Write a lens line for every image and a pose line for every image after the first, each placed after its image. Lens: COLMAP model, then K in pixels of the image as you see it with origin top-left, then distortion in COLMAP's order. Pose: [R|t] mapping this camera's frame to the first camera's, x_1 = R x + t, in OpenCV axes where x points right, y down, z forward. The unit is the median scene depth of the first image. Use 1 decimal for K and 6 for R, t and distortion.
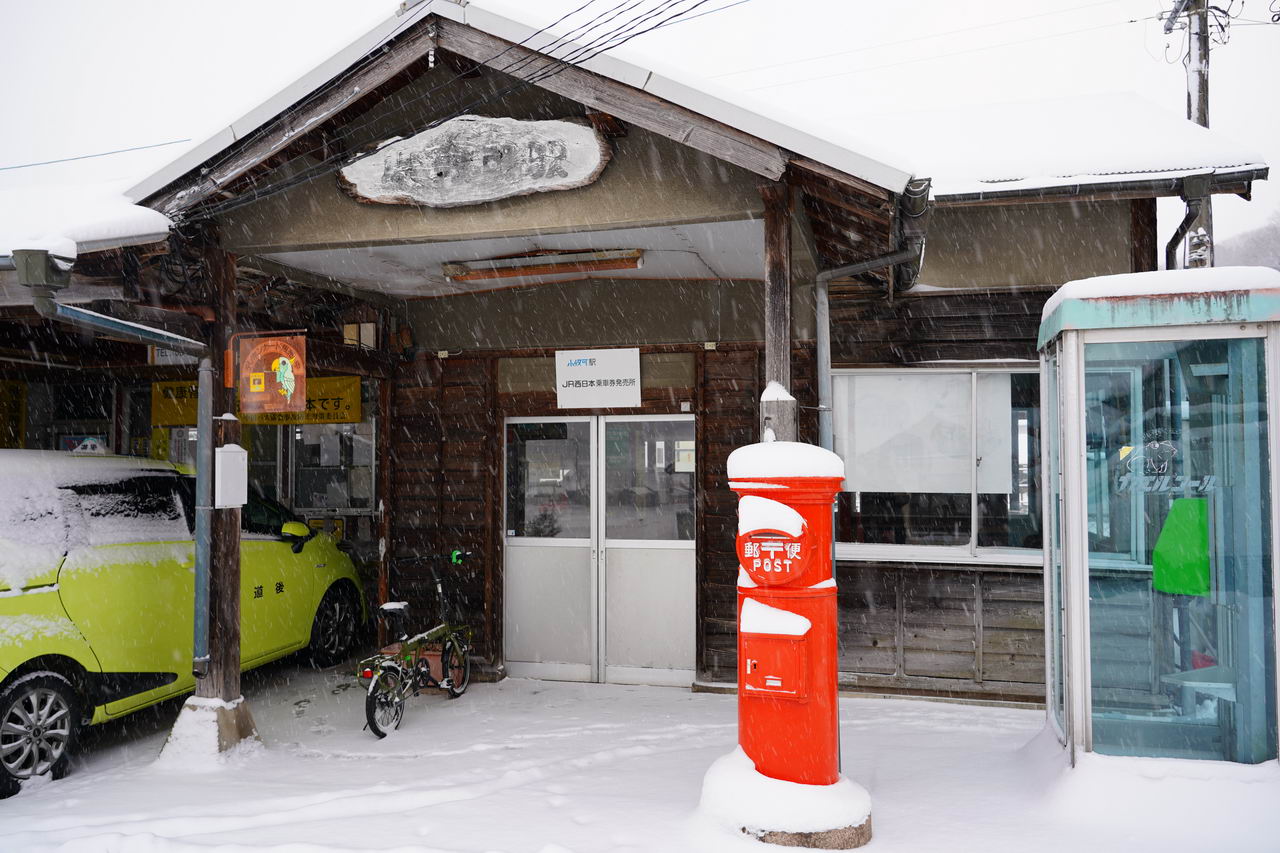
lens RADIAL K [[984.6, 0, 640.0], [0, 984.6, 426.5], [0, 0, 1]] dist [0.003749, 0.000877]
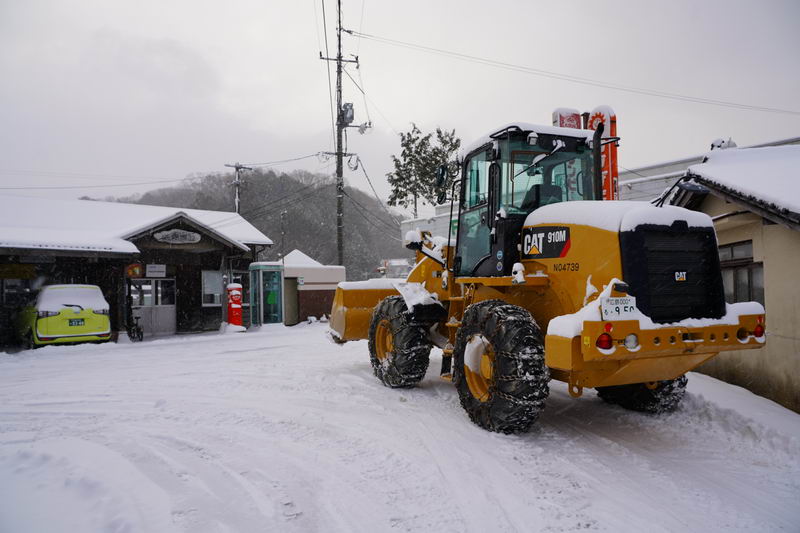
lens RADIAL K [[547.1, 0, 400.0], [0, 547.1, 266.5], [0, 0, 1]] dist [-0.022373, 0.006995]
pose [[0.556809, 0.032035, 0.830022, -2.045100], [-0.006328, 0.999391, -0.034326, 0.016940], [-0.830616, 0.013861, 0.556673, -1.860642]]
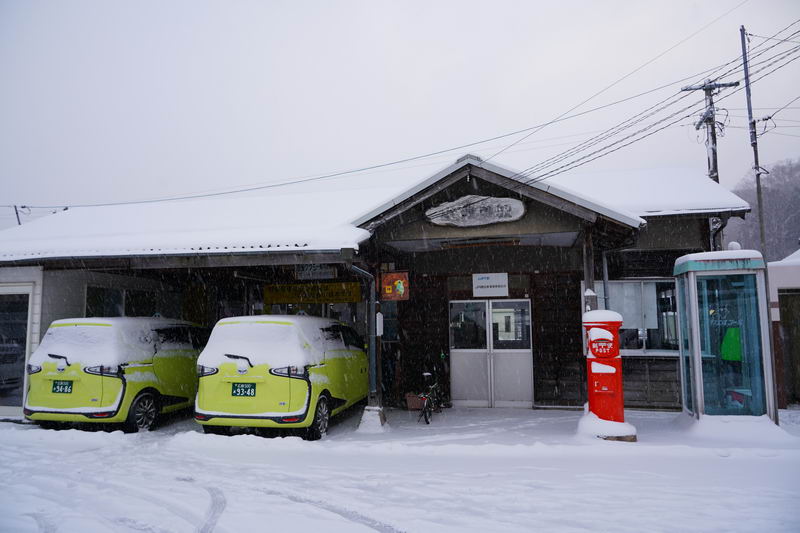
lens RADIAL K [[547.1, 0, 400.0], [0, 547.1, 266.5], [0, 0, 1]] dist [-0.022373, 0.006995]
pose [[0.999911, -0.007612, 0.011000, -0.380179], [0.008273, 0.998085, -0.061309, -0.015317], [-0.010512, 0.061394, 0.998058, -0.519707]]
